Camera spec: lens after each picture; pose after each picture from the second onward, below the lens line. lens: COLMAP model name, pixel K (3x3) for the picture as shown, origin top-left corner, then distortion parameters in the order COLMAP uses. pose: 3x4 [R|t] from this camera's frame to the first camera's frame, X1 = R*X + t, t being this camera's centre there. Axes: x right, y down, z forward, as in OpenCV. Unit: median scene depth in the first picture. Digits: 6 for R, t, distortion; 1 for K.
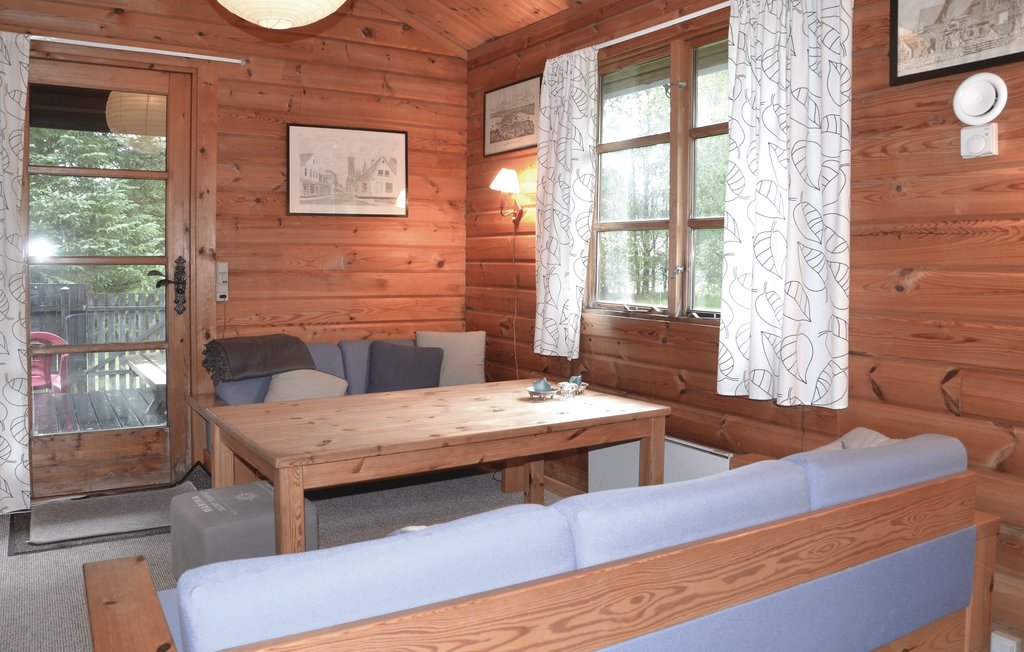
lens RADIAL K [[771.0, 0, 504.3], [0, 771.0, 270.0], [0, 0, 1]] dist [-0.072172, 0.038613]
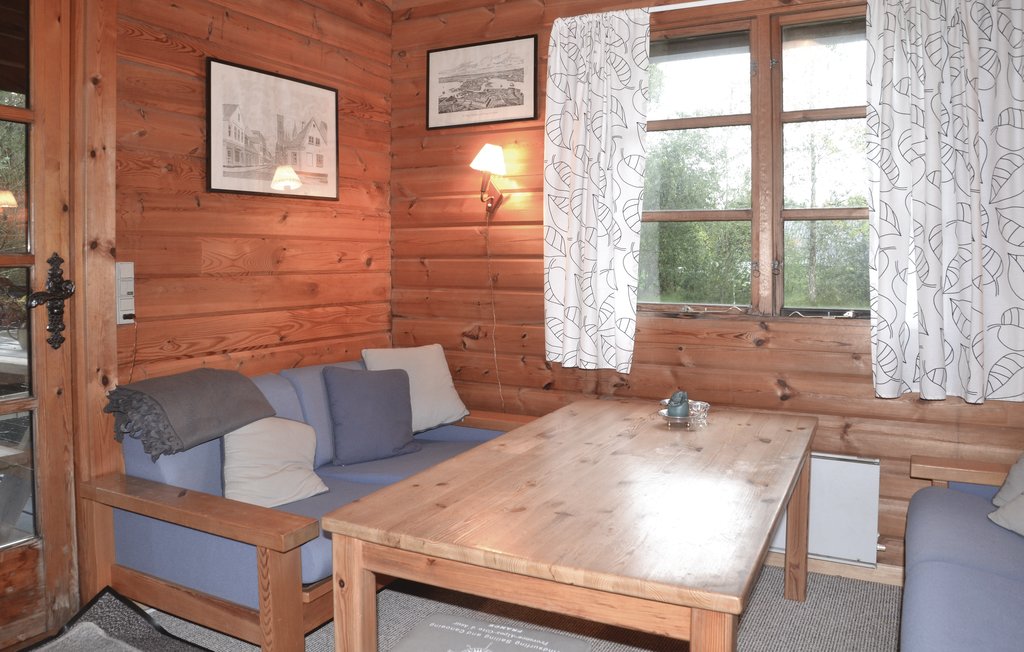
lens RADIAL K [[771.0, 0, 527.6], [0, 771.0, 256.6], [0, 0, 1]] dist [-0.072172, 0.038613]
pose [[0.867656, -0.005951, 0.497130, -0.461220], [0.013168, 0.999853, -0.011014, -0.003856], [-0.496991, 0.016103, 0.867606, 0.340611]]
